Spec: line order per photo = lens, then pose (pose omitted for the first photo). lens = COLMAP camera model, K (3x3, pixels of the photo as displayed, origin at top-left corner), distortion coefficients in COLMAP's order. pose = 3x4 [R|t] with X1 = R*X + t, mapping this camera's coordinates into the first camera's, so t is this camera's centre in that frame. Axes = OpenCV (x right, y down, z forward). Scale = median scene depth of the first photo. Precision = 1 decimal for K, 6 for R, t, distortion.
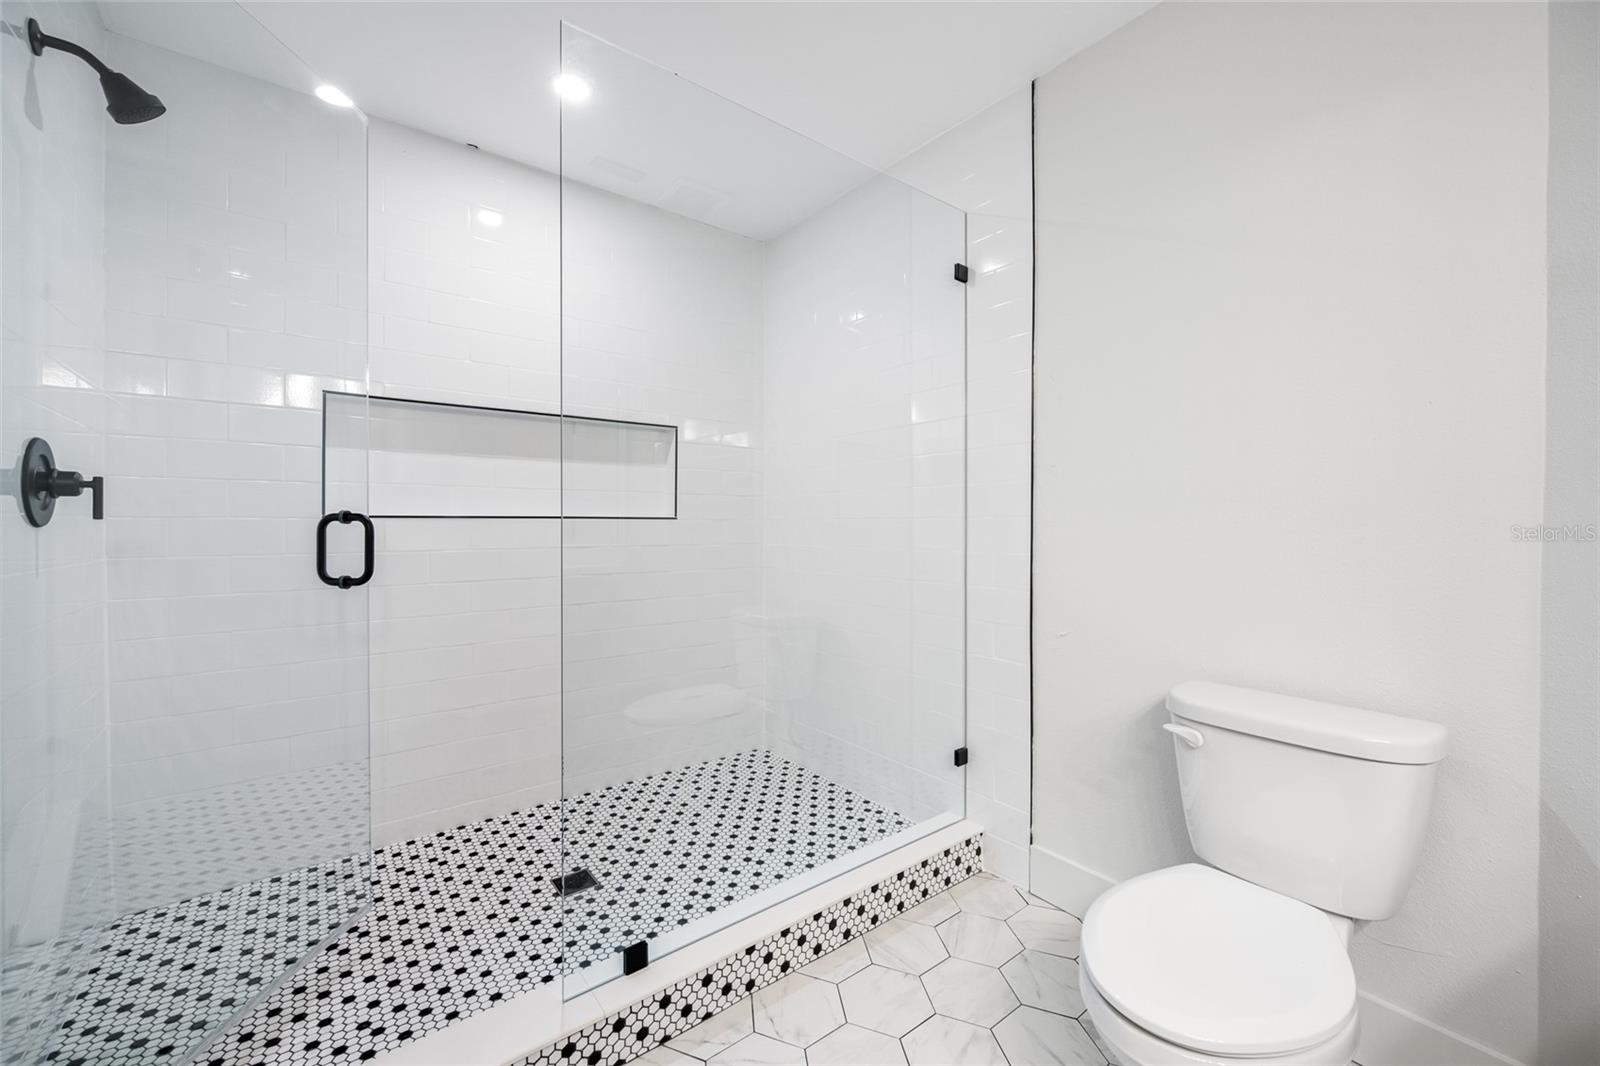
lens RADIAL K [[633.3, 0, 802.5], [0, 633.3, 544.5], [0, 0, 1]] dist [0.003552, -0.001143]
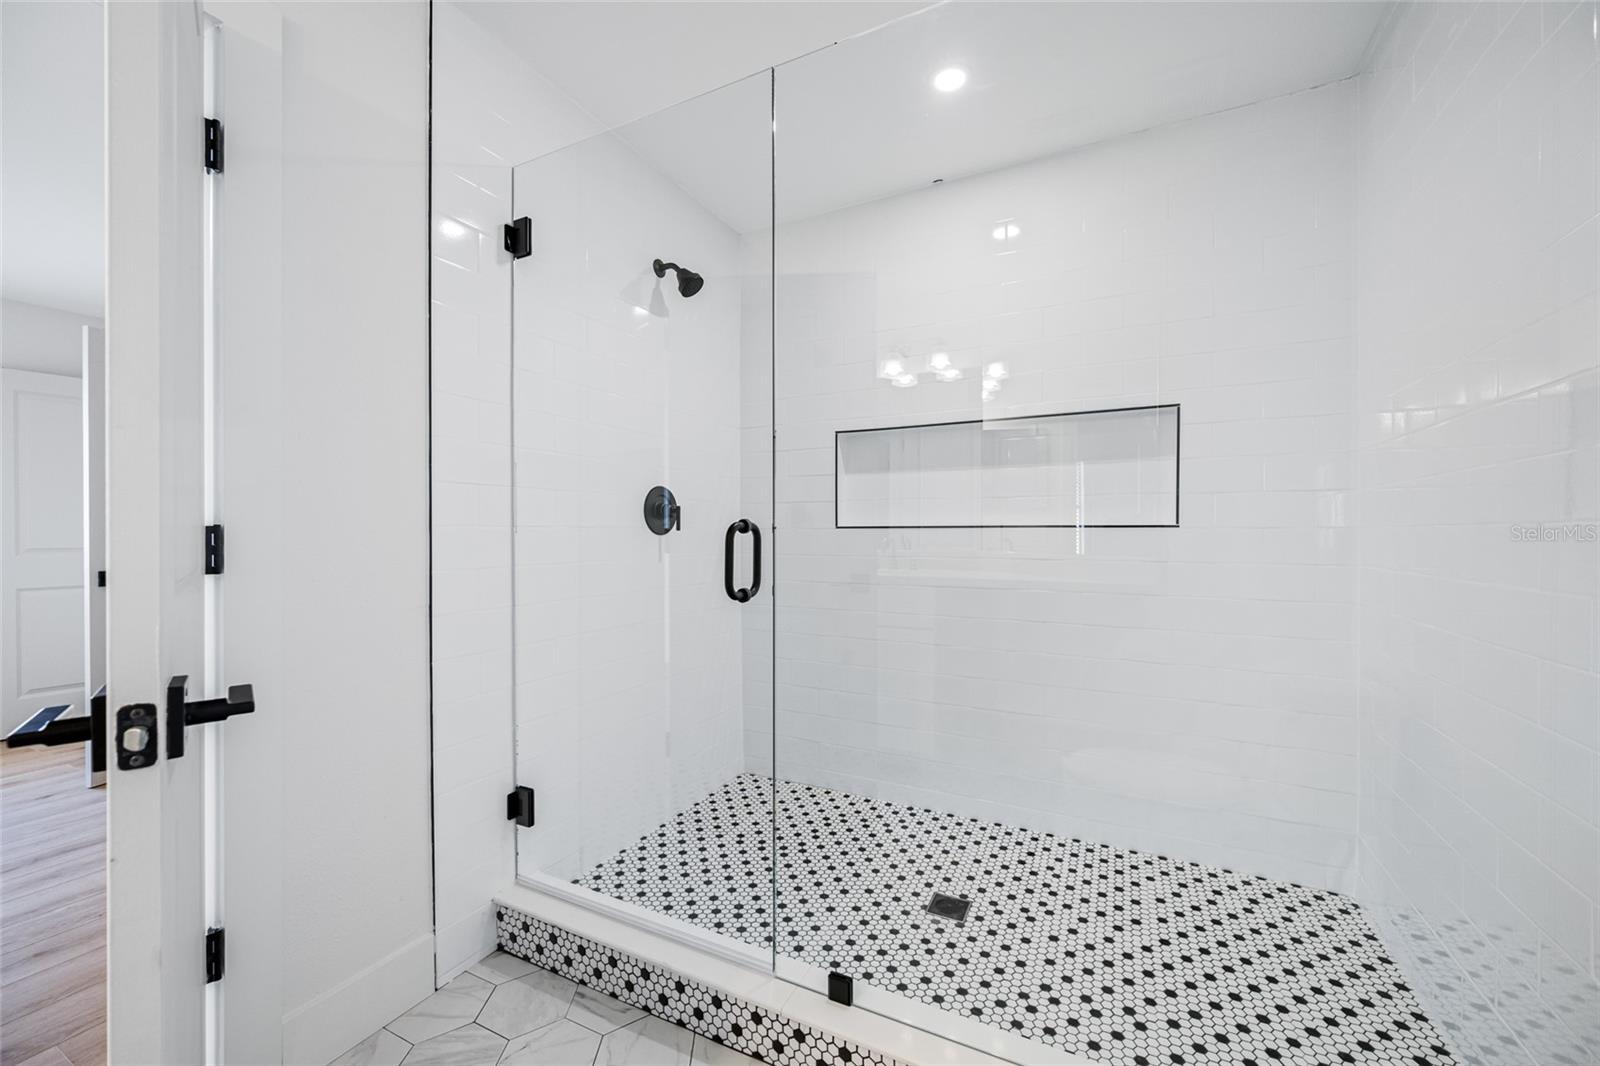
lens RADIAL K [[633.3, 0, 803.2], [0, 633.3, 525.0], [0, 0, 1]] dist [0.003552, -0.001143]
pose [[0.439385, -0.010001, -0.898243, 0.351443], [-0.039769, 0.998741, -0.030573, 0.001105], [0.897418, 0.049156, 0.438434, 0.317674]]
